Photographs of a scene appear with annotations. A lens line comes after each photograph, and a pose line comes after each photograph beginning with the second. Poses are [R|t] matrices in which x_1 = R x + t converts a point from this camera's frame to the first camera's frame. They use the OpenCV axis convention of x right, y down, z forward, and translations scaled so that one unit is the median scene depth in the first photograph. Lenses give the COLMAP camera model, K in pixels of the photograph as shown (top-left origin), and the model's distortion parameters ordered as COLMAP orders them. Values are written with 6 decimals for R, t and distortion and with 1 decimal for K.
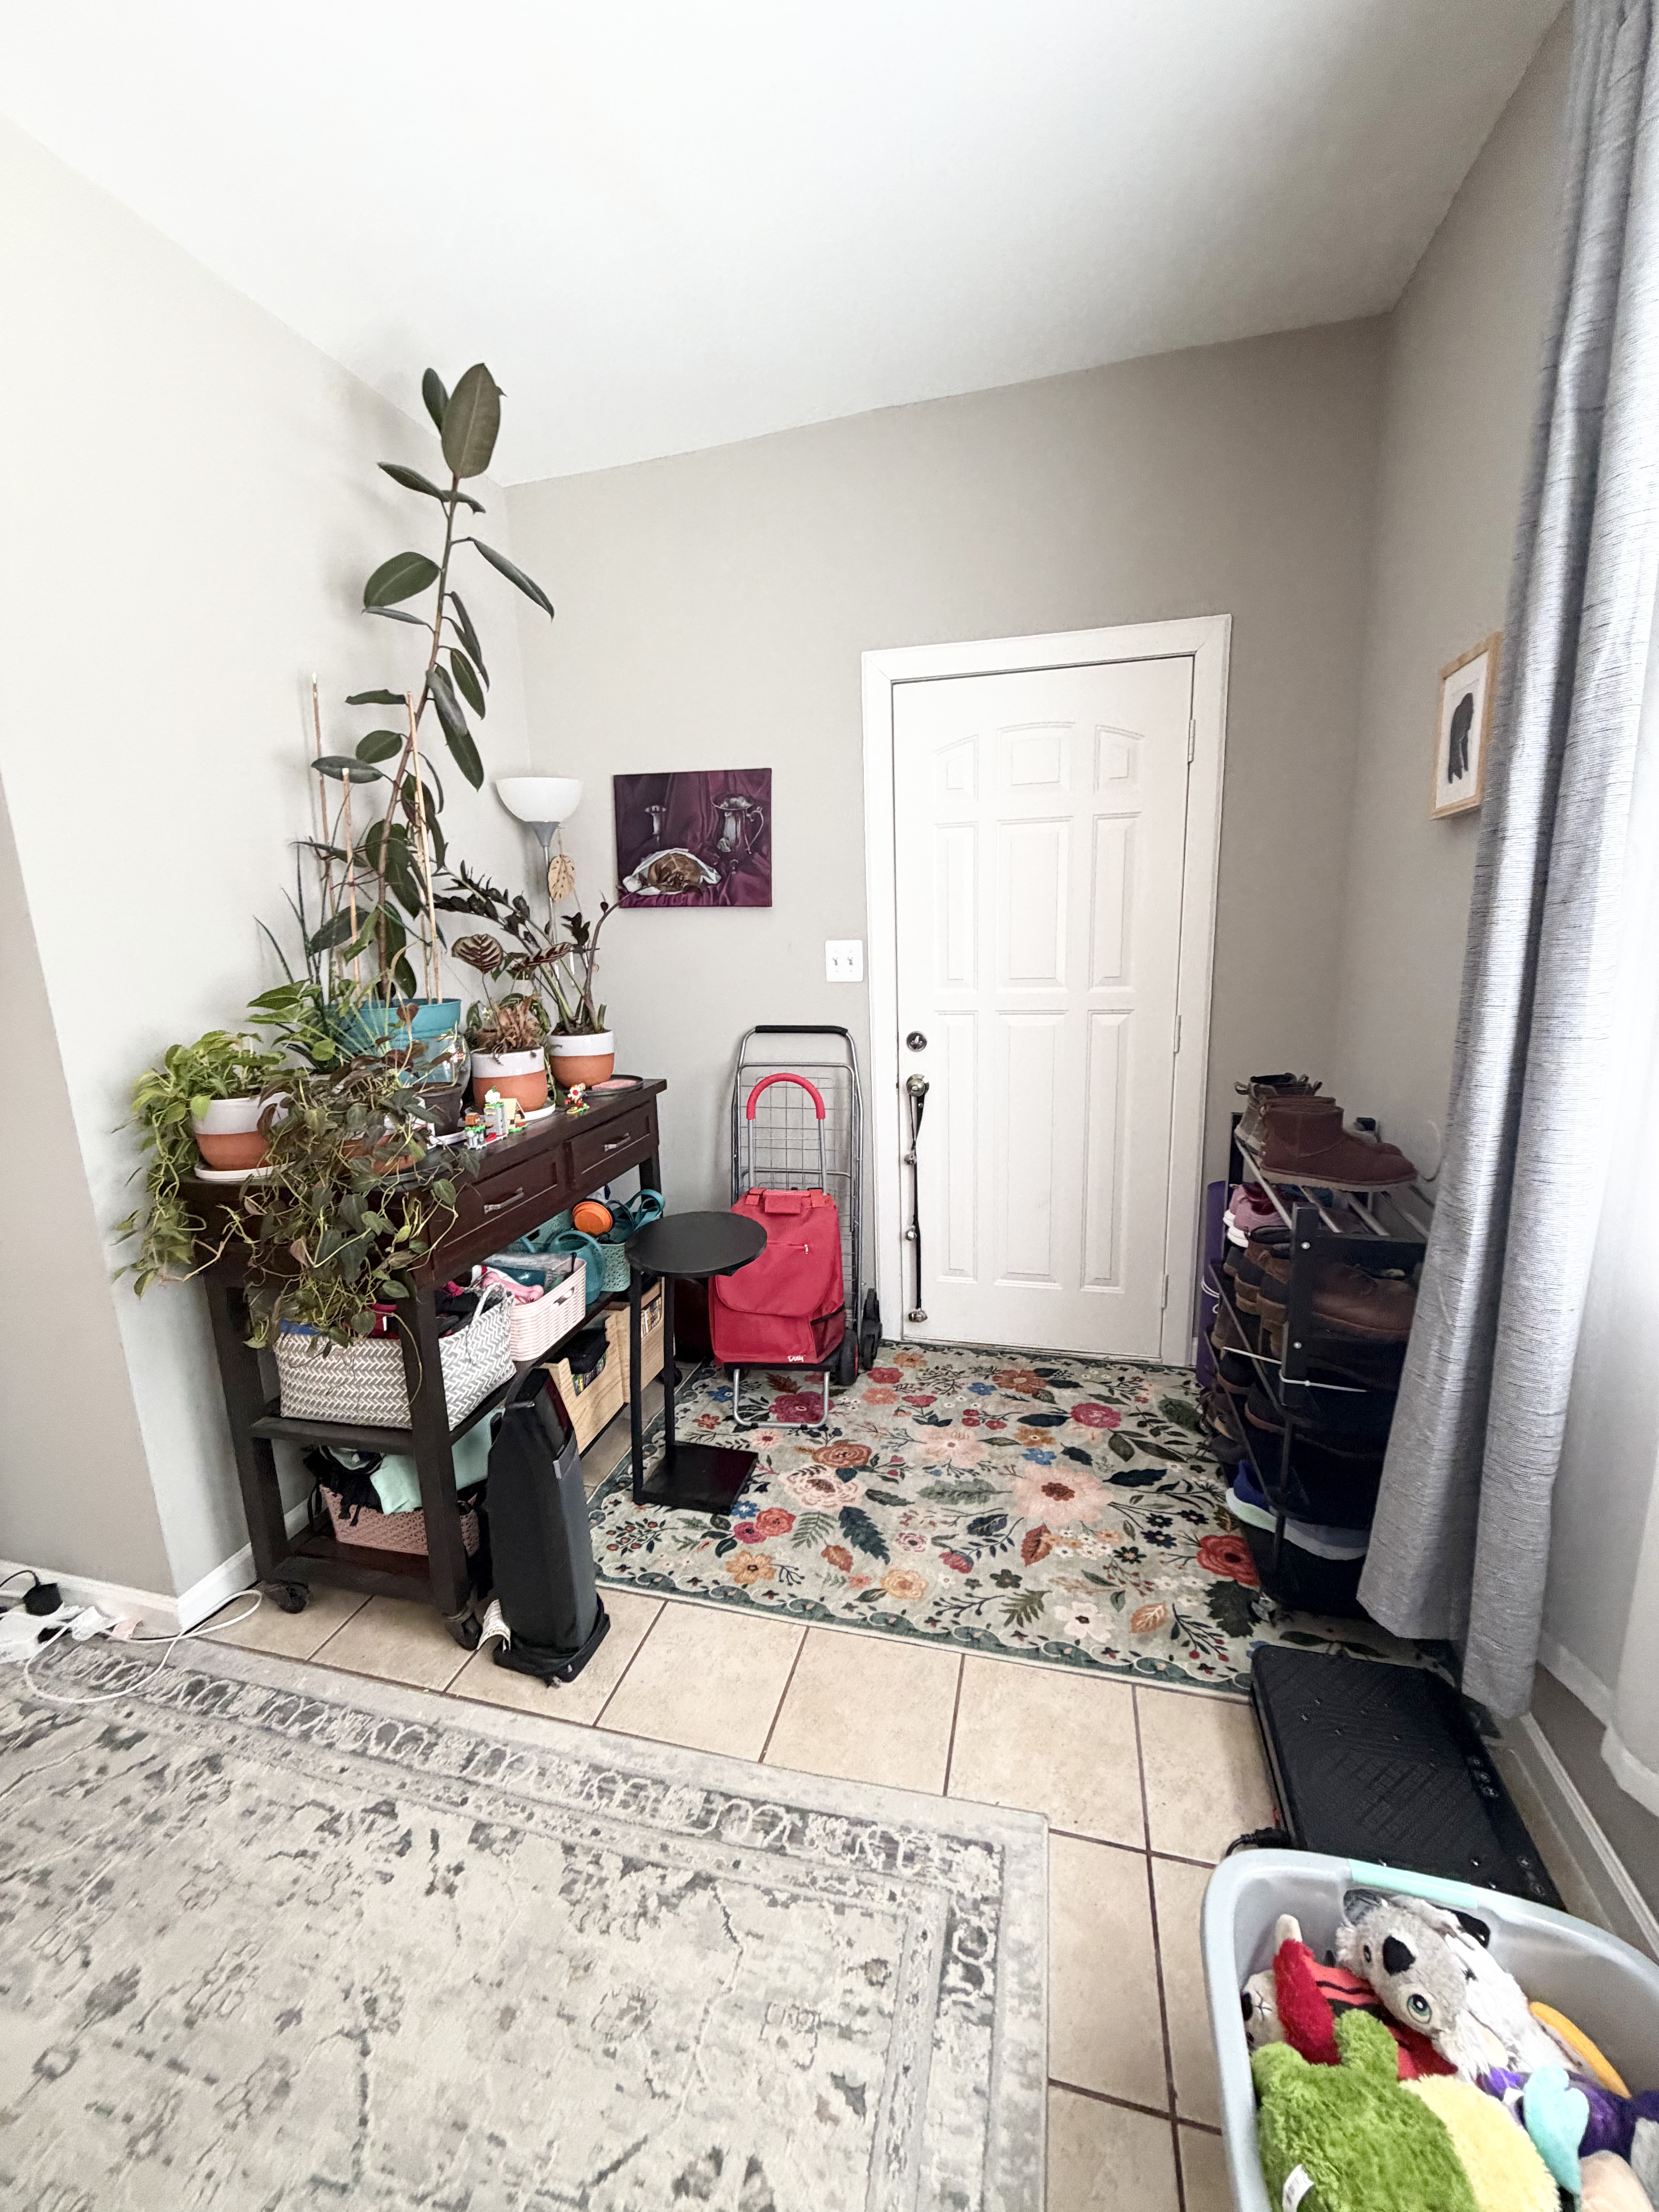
lens RADIAL K [[887.5, 0, 823.8], [0, 887.5, 1098.8], [0, 0, 1]] dist [0.000408, 0.000067]
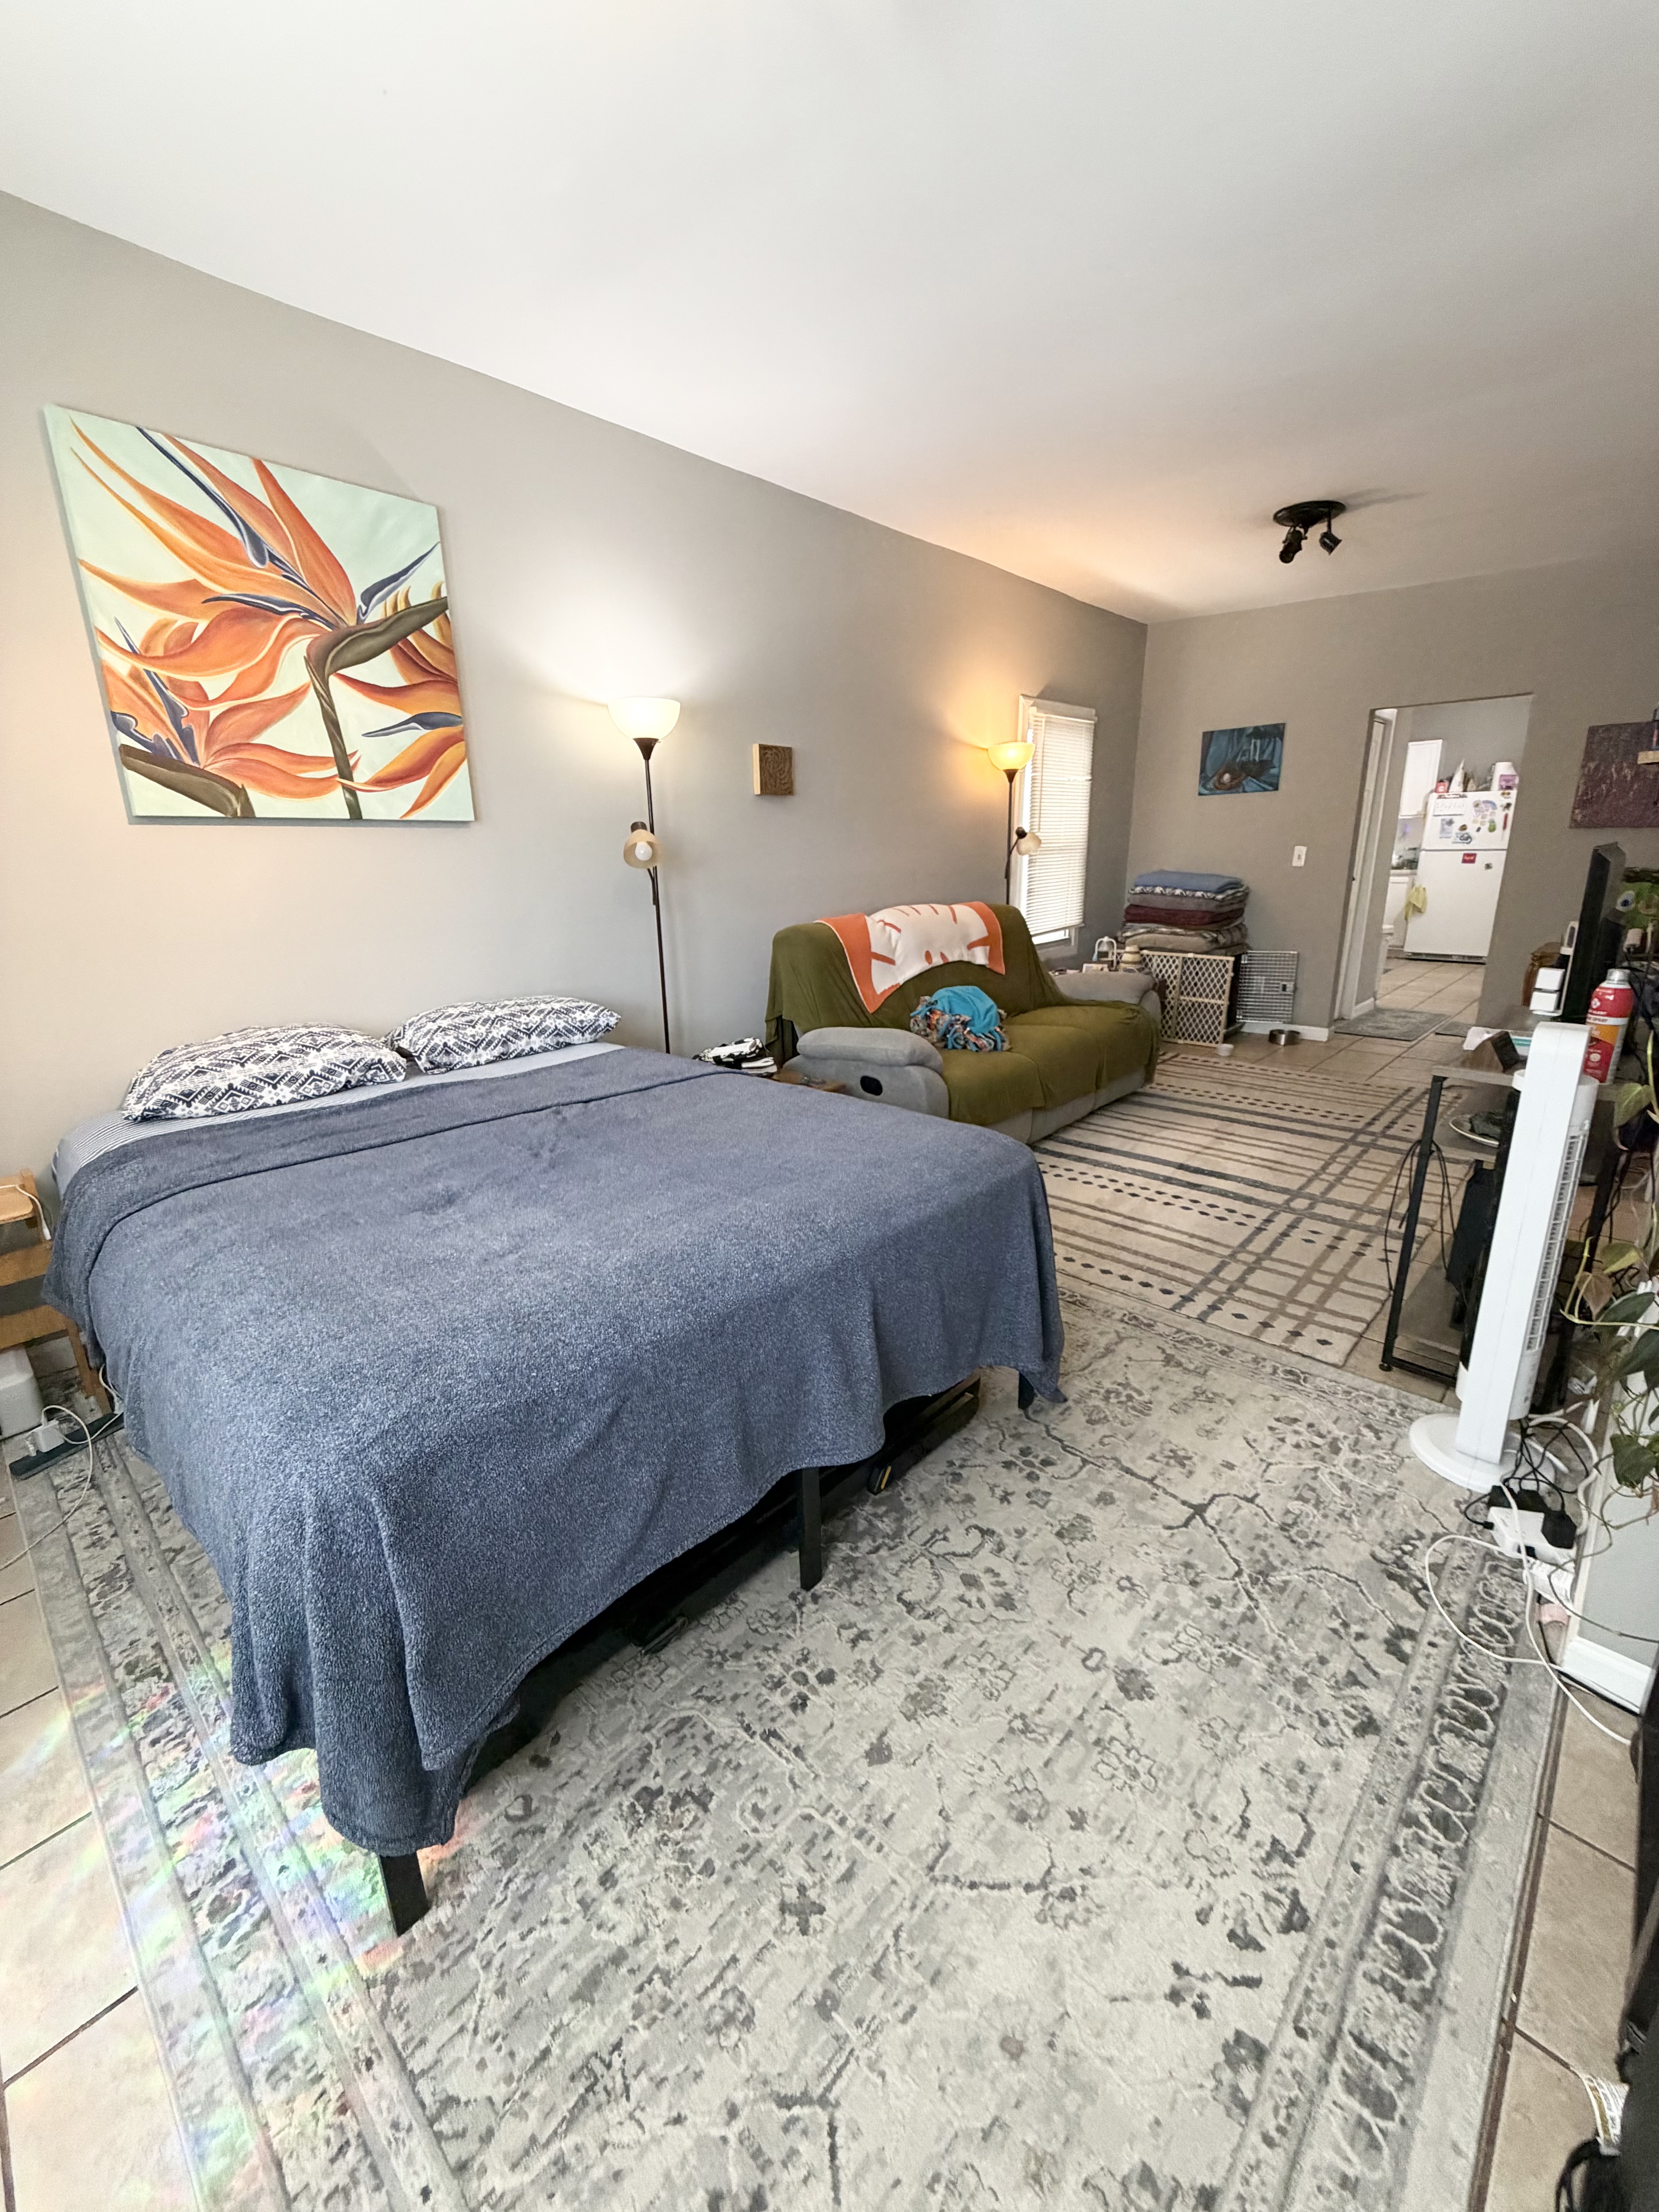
lens RADIAL K [[887.5, 0, 825.1], [0, 887.5, 1089.2], [0, 0, 1]] dist [0.000408, 0.000067]
pose [[-0.489006, 0.266381, -0.830611, 0.177476], [-0.130973, 0.919011, 0.371840, -0.127247], [0.862391, 0.290619, -0.414513, 0.748319]]
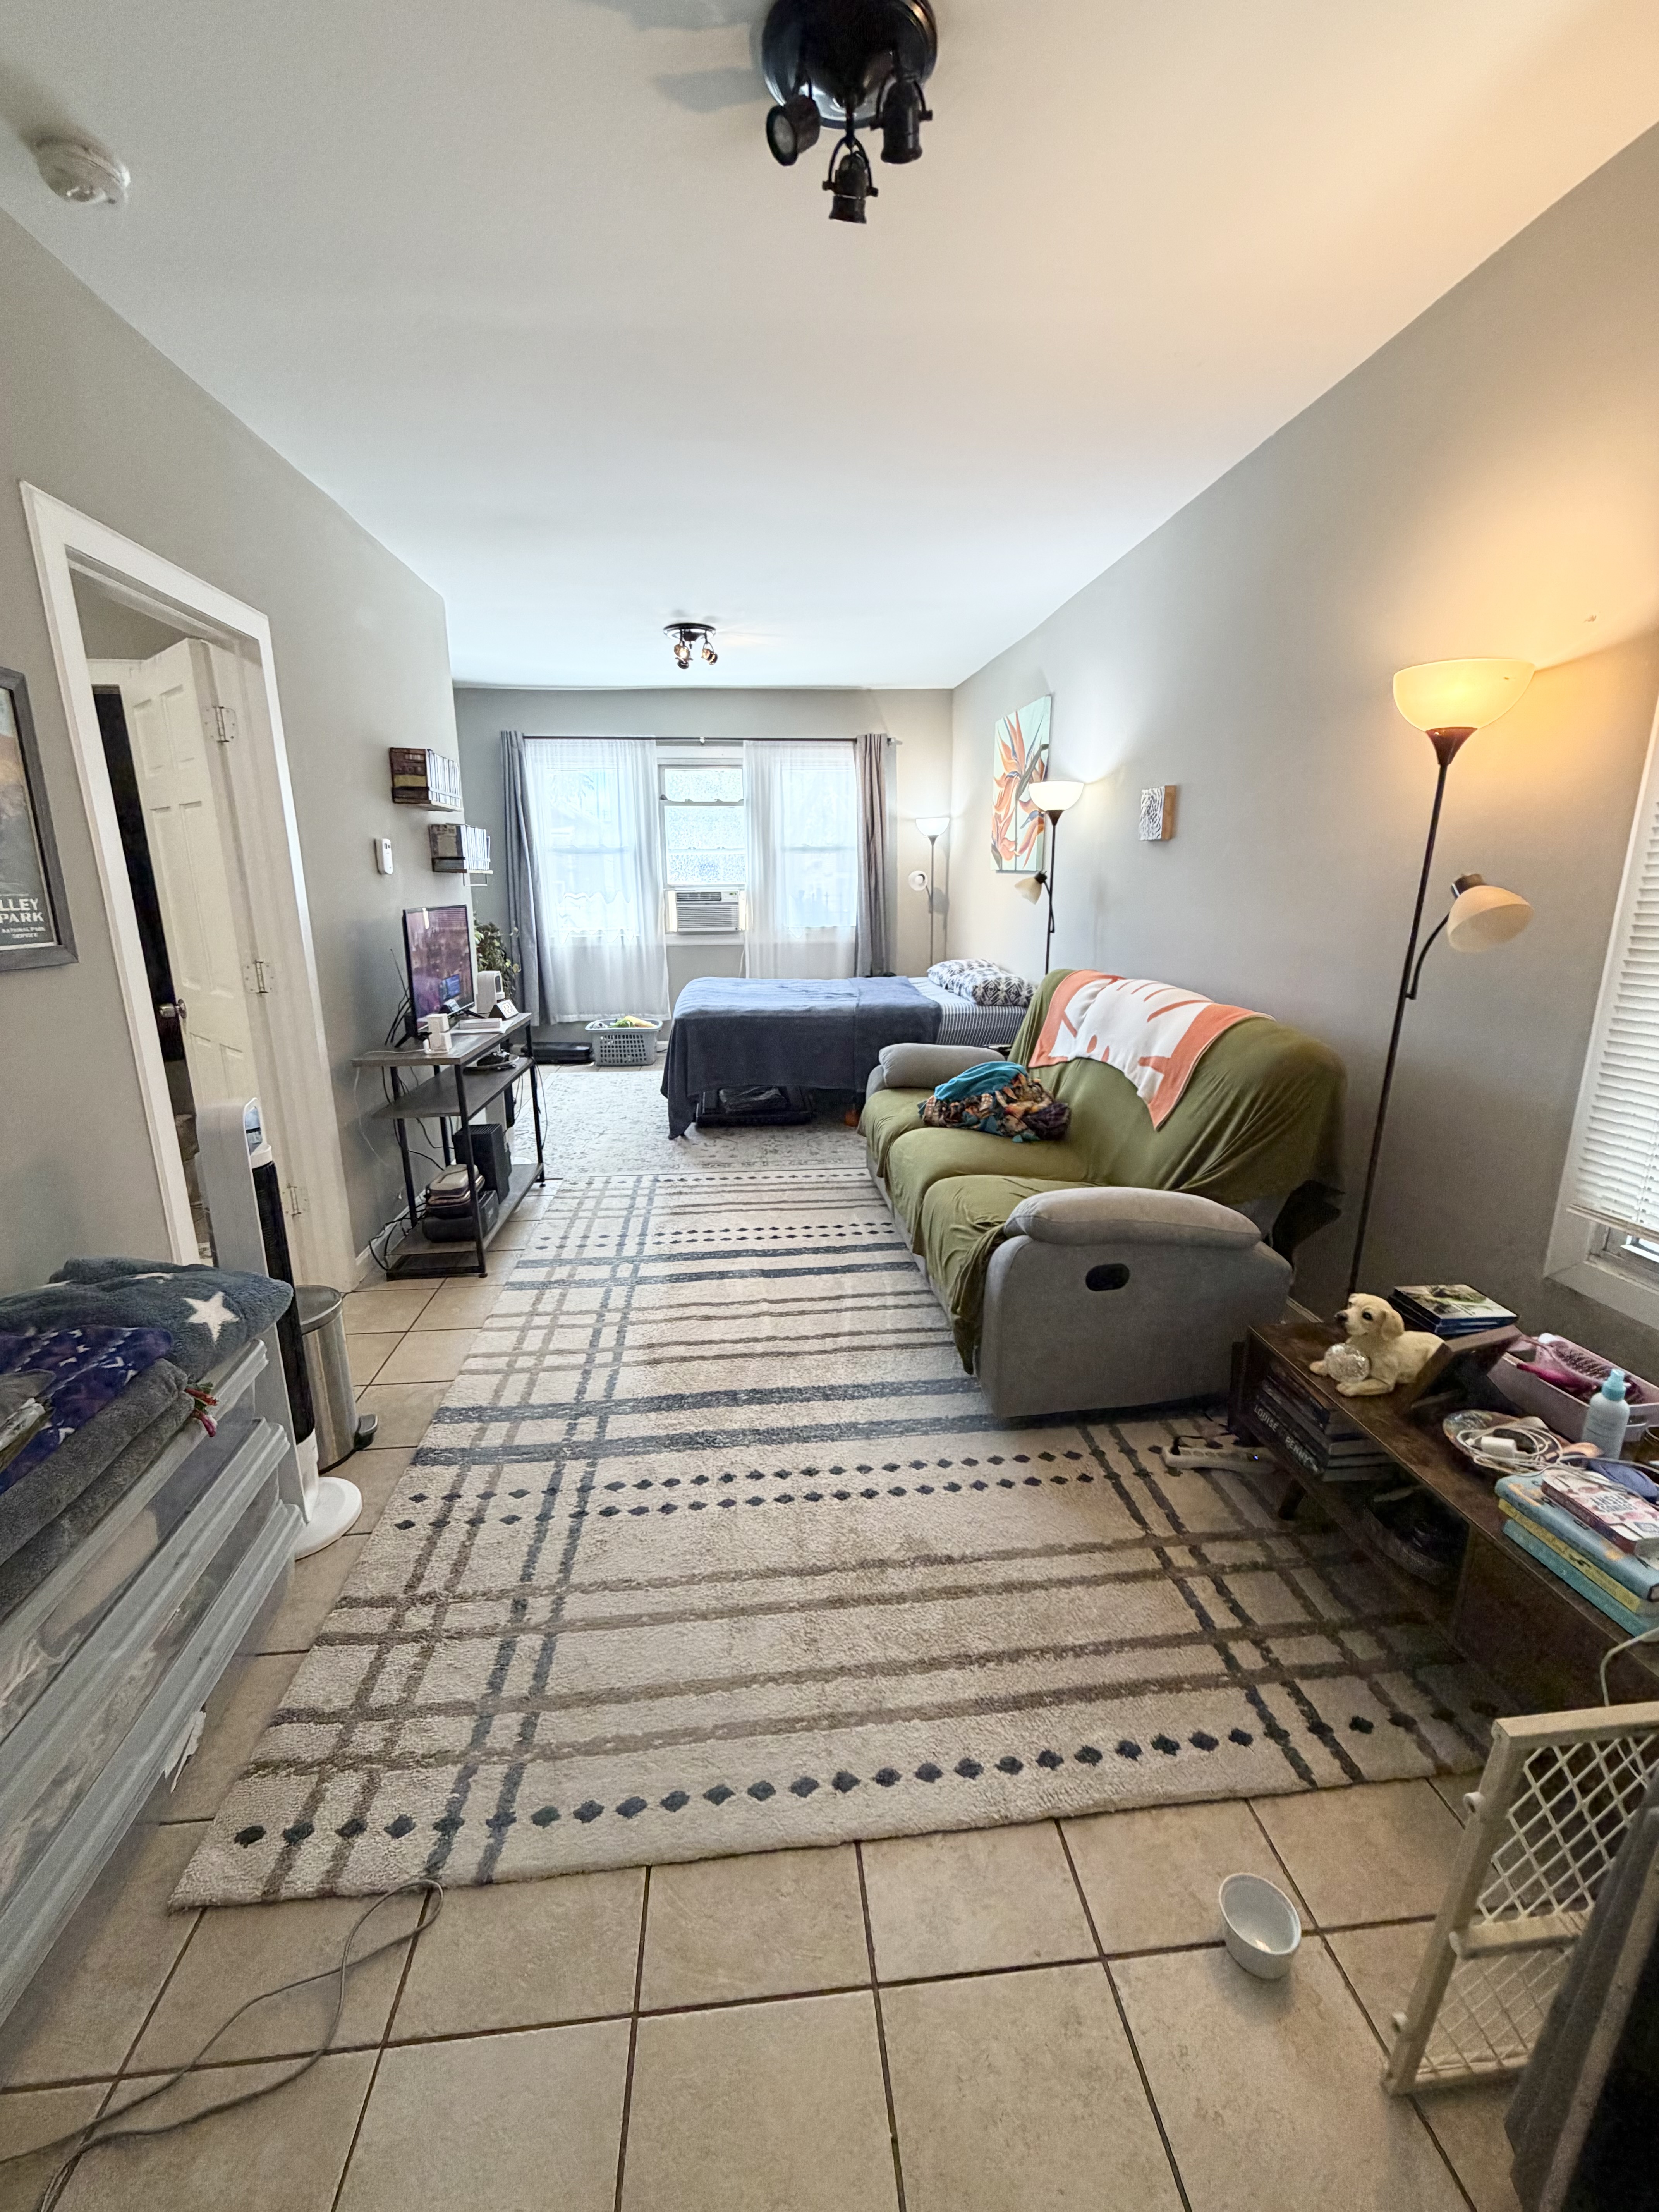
lens RADIAL K [[887.5, 0, 829.3], [0, 887.5, 1105.3], [0, 0, 1]] dist [0.000408, 0.000067]
pose [[-0.344444, -0.213977, 0.914096, -4.388795], [0.180325, 0.940469, 0.288099, -0.105752], [-0.921326, 0.264068, -0.285354, 0.996198]]
